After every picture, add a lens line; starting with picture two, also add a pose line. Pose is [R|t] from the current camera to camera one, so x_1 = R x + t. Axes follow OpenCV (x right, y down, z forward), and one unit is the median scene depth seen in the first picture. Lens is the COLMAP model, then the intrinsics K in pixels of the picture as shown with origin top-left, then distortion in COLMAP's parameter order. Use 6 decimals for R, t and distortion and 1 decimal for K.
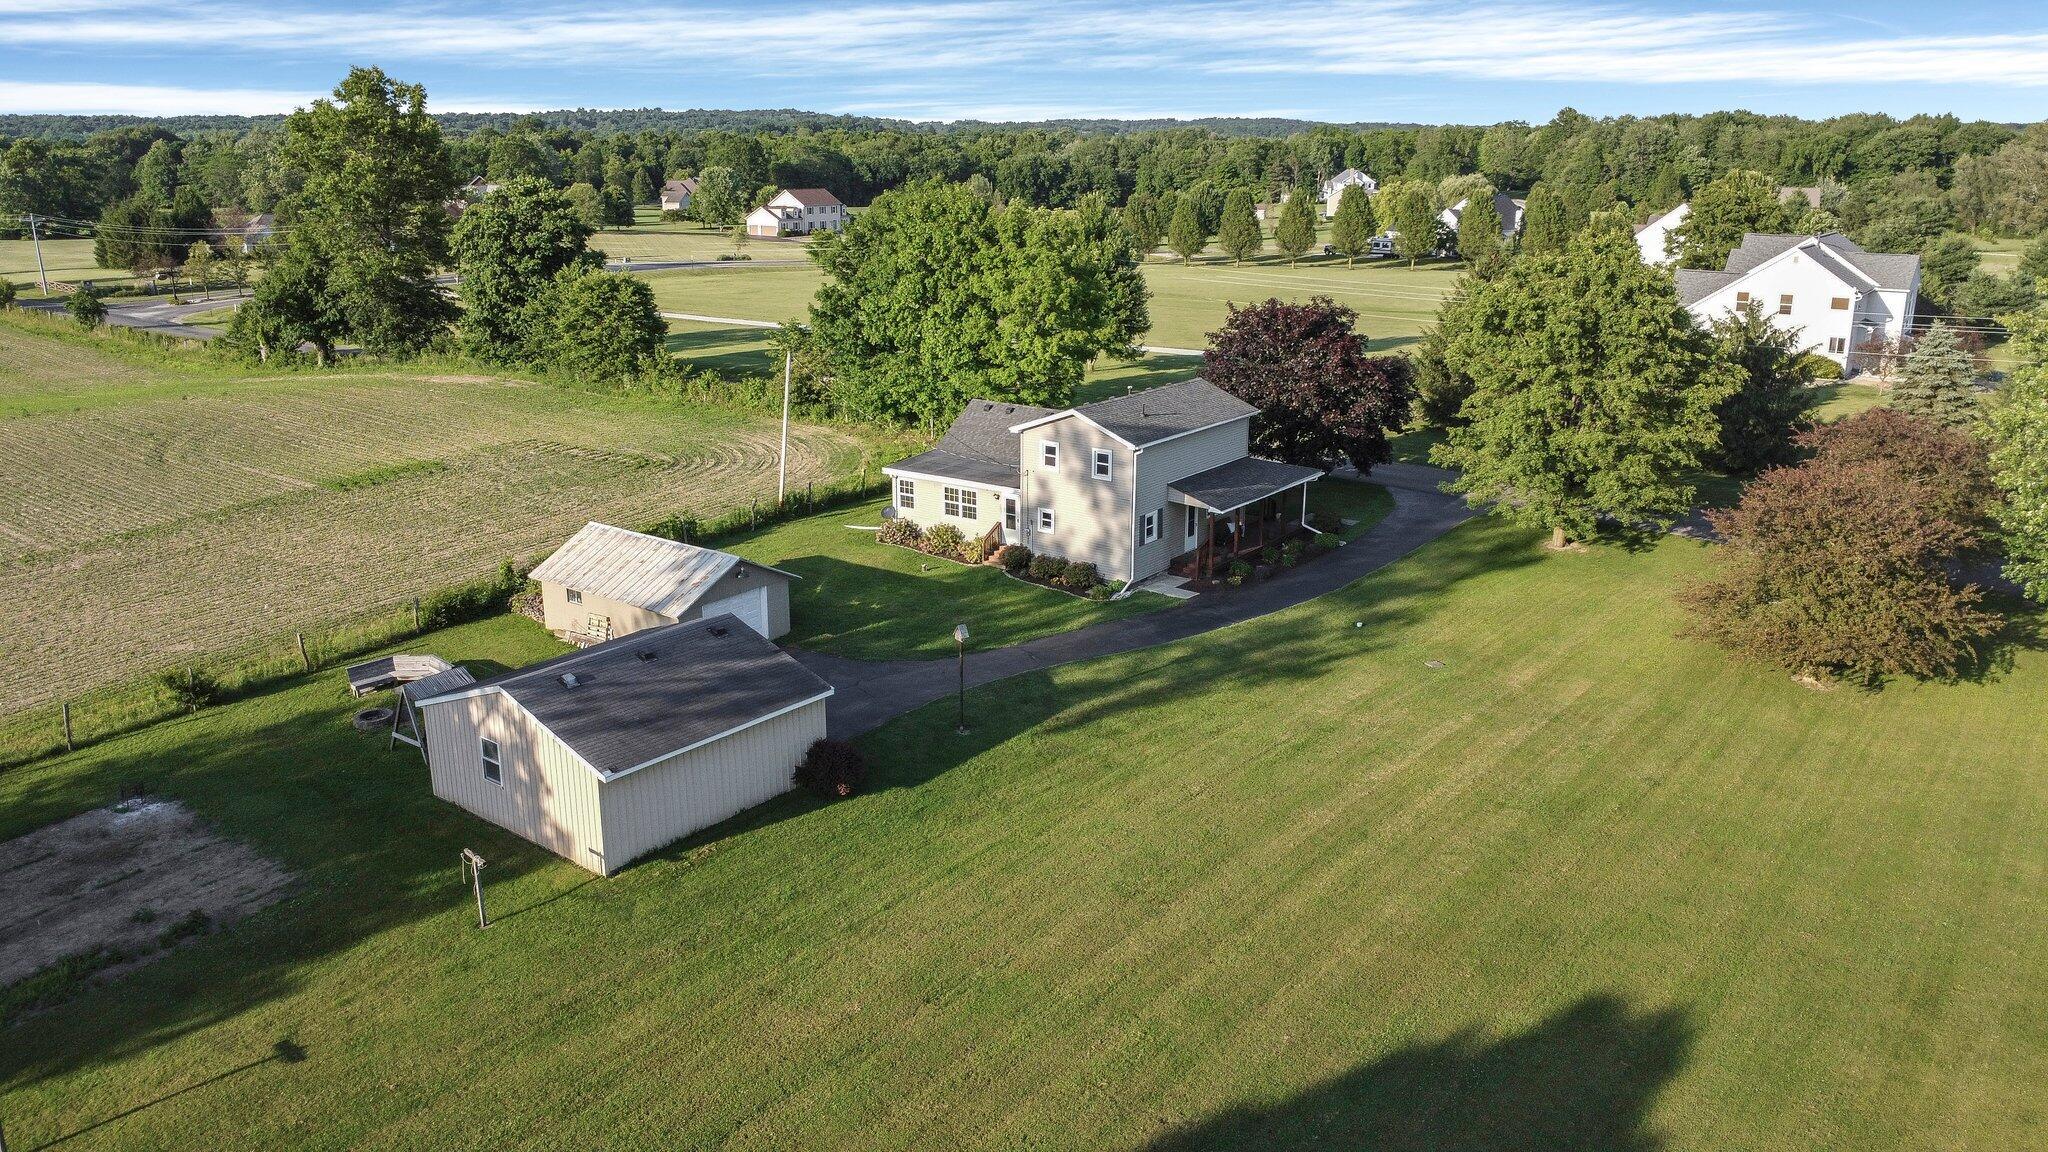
lens RADIAL K [[1481.0, 0, 1019.3], [0, 1481.0, 577.4], [0, 0, 1]] dist [-0.032824, 0.003981]
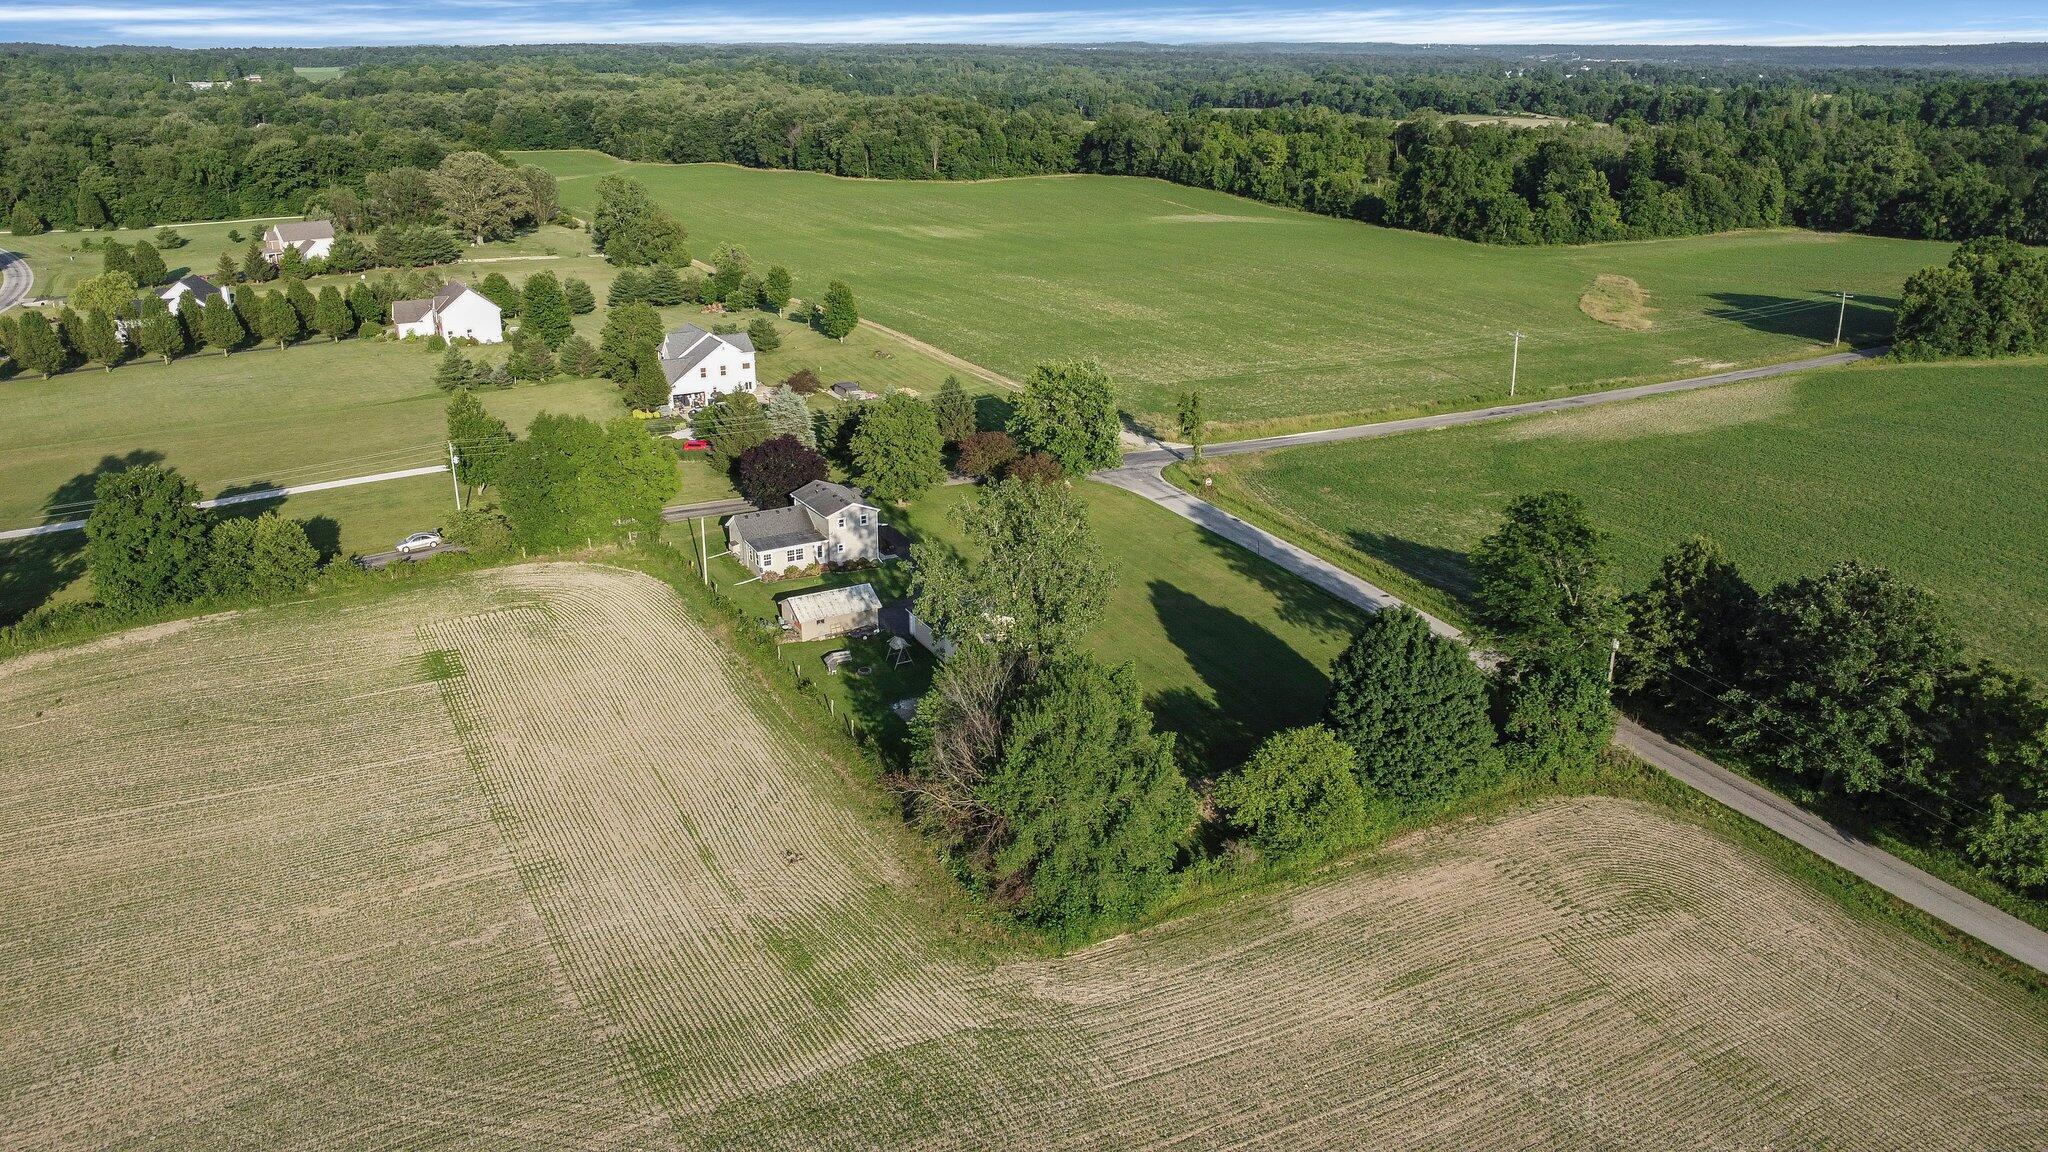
lens RADIAL K [[1481.0, 0, 1019.3], [0, 1481.0, 577.4], [0, 0, 1]] dist [-0.032824, 0.003981]
pose [[0.402146, -0.312747, 0.860504, -2.006293], [0.259087, 0.940308, 0.220671, -0.459778], [-0.878153, 0.134203, 0.459170, -0.427952]]
